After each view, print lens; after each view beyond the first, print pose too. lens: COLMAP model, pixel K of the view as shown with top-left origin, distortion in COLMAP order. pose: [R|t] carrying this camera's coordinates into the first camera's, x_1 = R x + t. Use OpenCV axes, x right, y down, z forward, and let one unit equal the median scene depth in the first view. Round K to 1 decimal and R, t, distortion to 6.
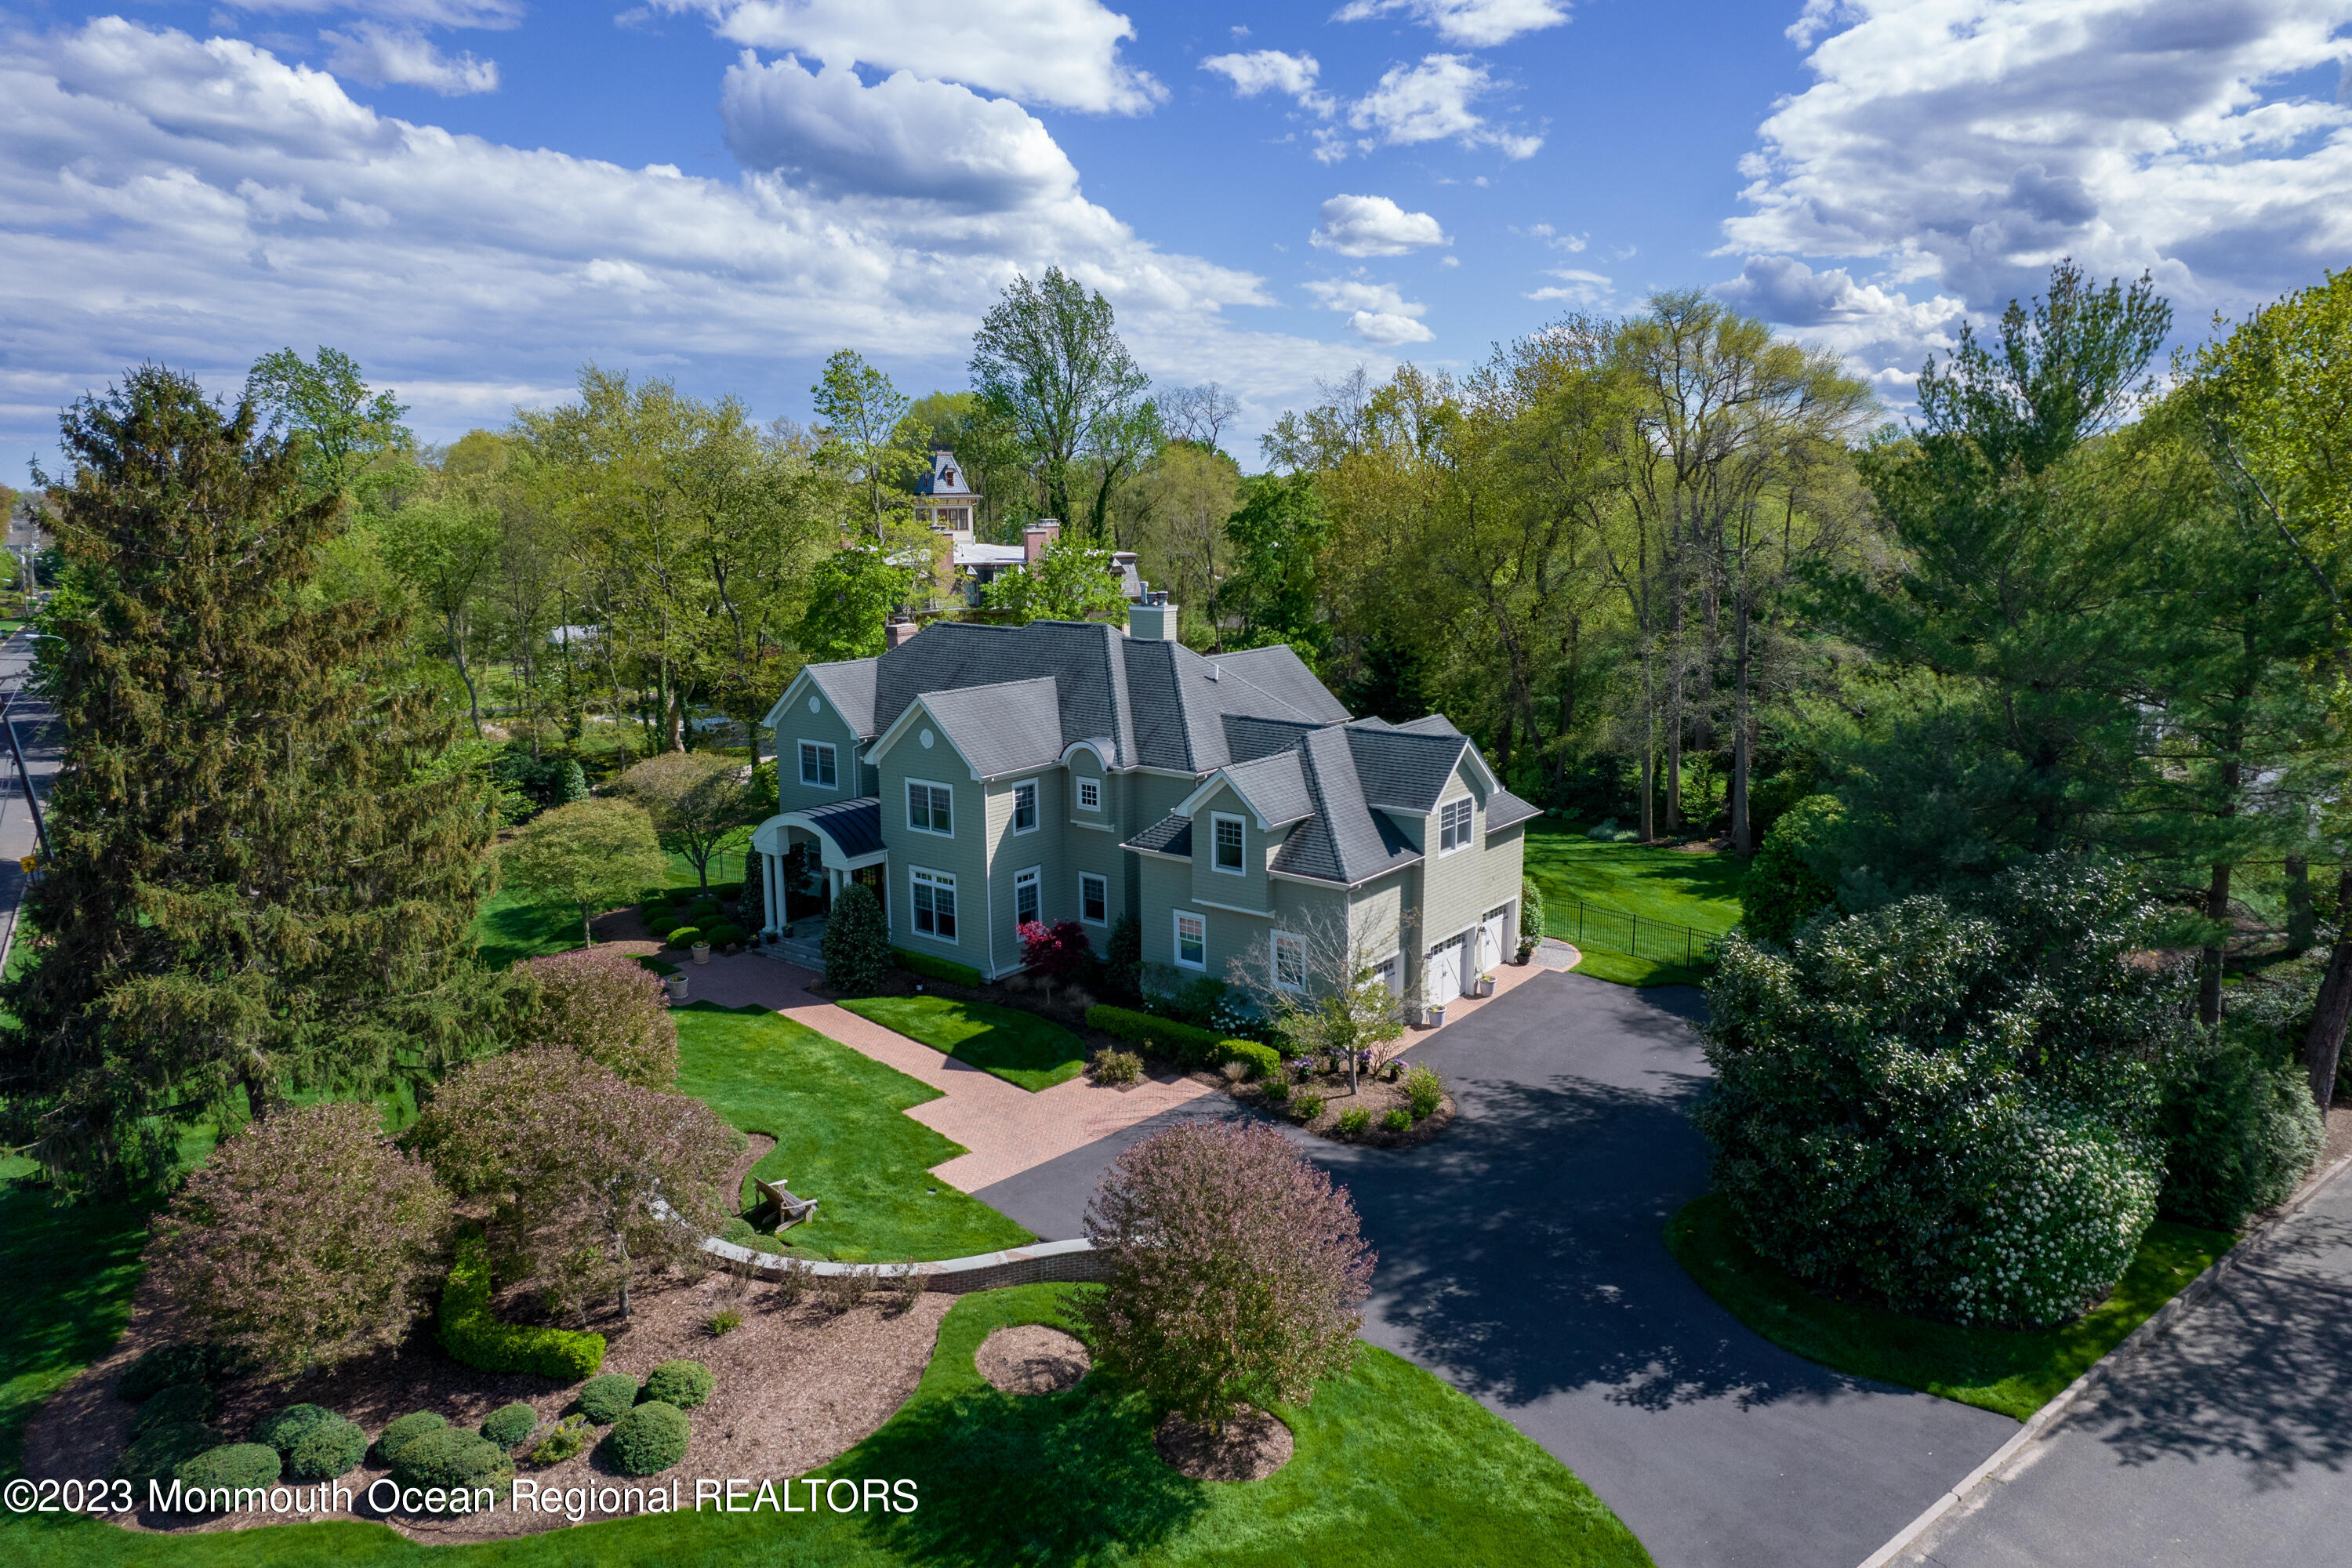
lens RADIAL K [[1506.8, 0, 1183.9], [0, 1506.8, 748.0], [0, 0, 1]] dist [-0.052515, 0.004699]
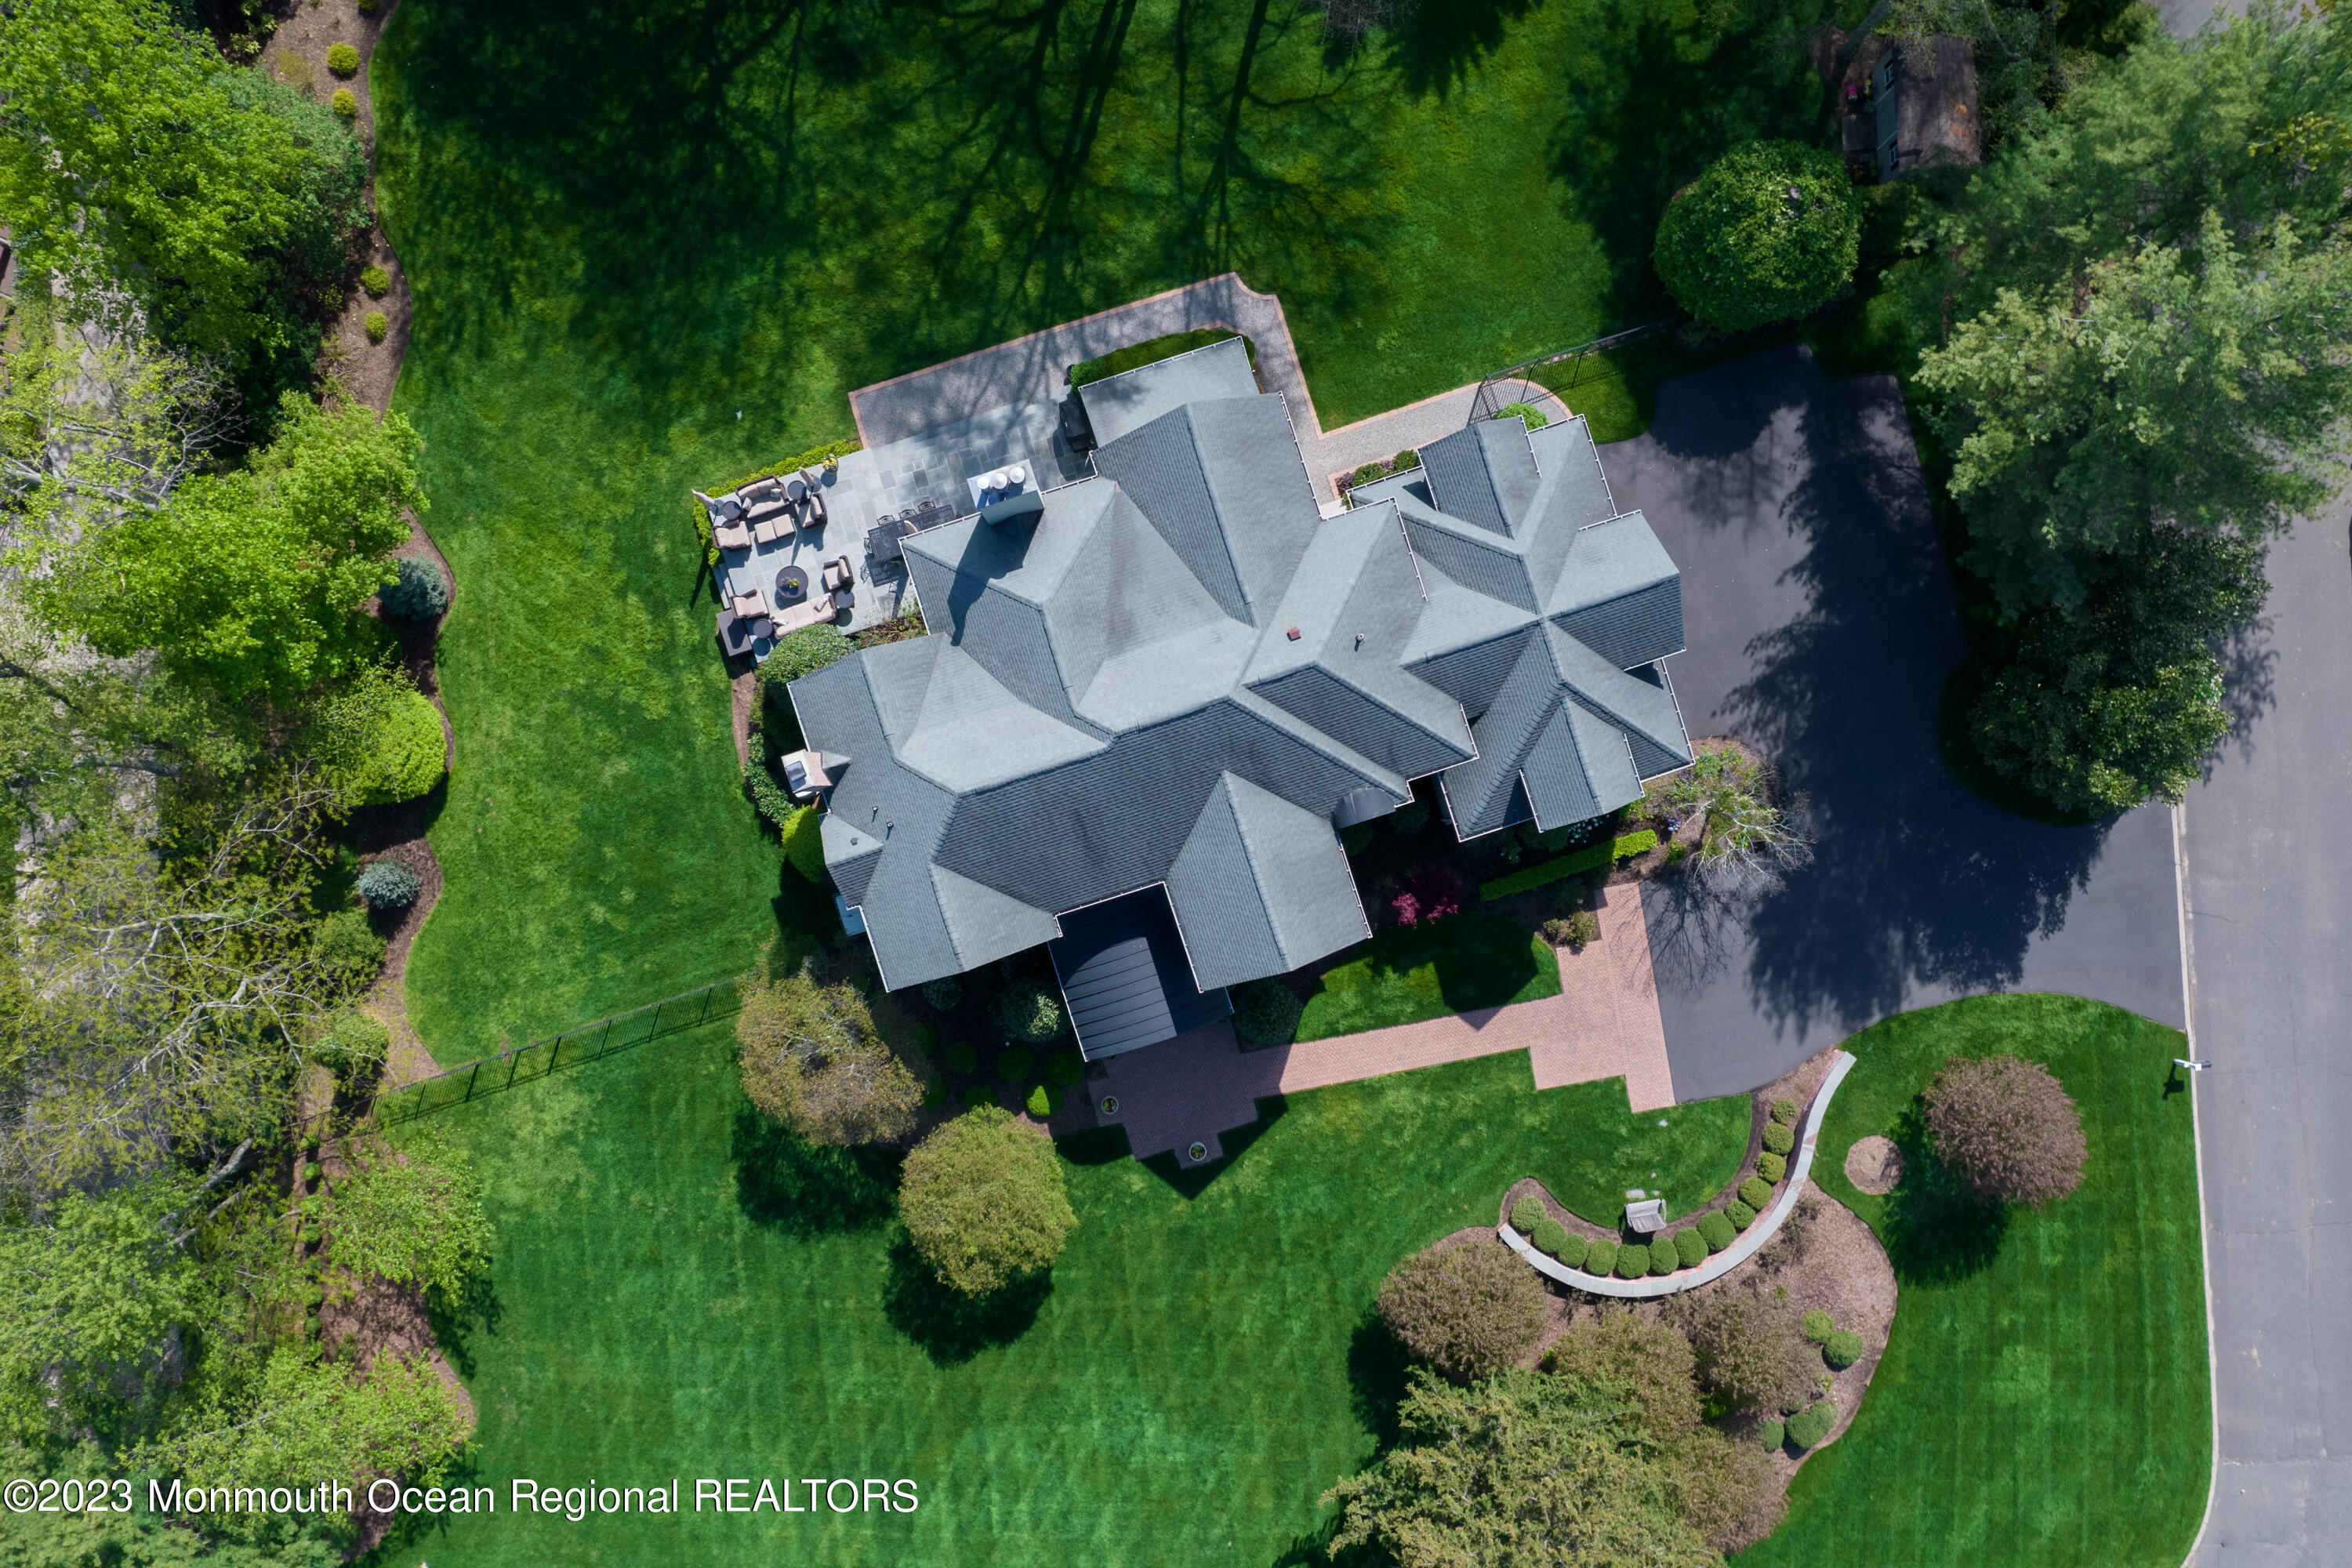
lens RADIAL K [[1515.1, 0, 1164.9], [0, 1515.1, 755.5], [0, 0, 1]] dist [-0.051023, 0.000387]
pose [[0.563967, -0.825494, 0.022377, -0.142575], [0.161025, 0.136507, 0.977464, -1.095804], [-0.809946, -0.547655, 0.209911, 1.029255]]
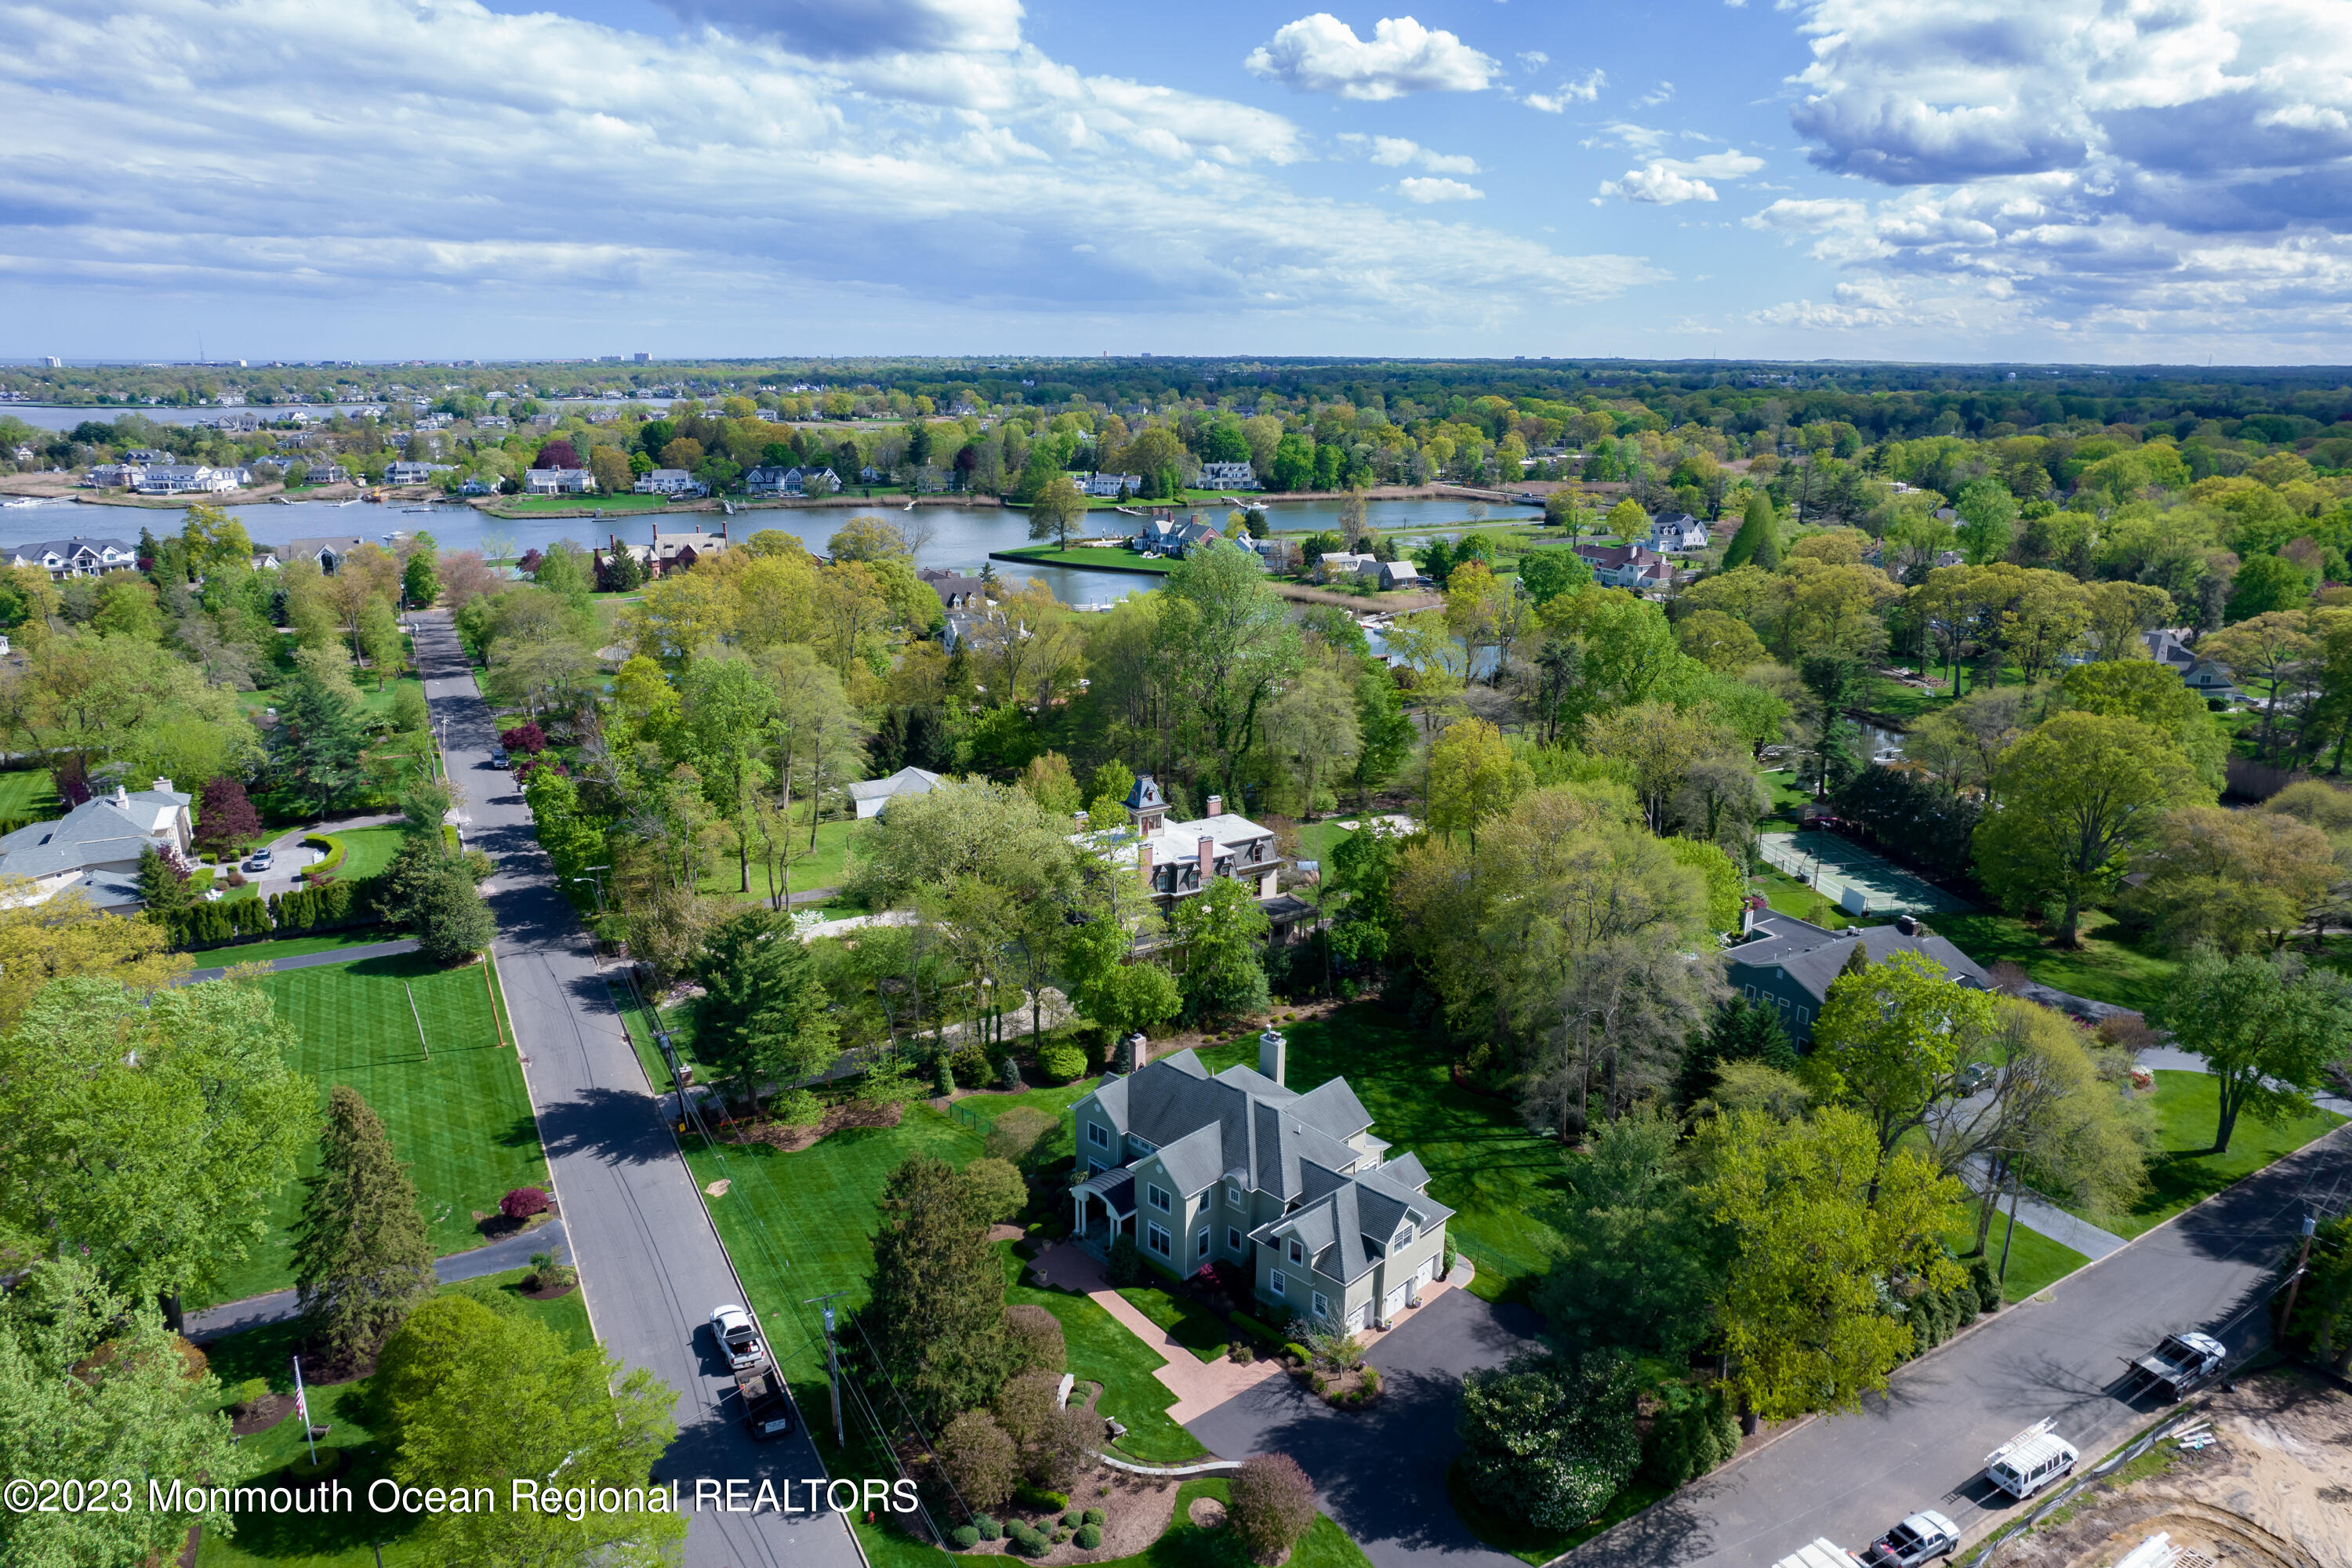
lens RADIAL K [[1506.8, 0, 1183.9], [0, 1506.8, 748.0], [0, 0, 1]] dist [-0.052515, 0.004699]
pose [[0.994424, 0.045193, -0.095280, 0.042524], [-0.036334, 0.995027, 0.092742, -0.879003], [0.098998, -0.088763, 0.991121, -1.154651]]
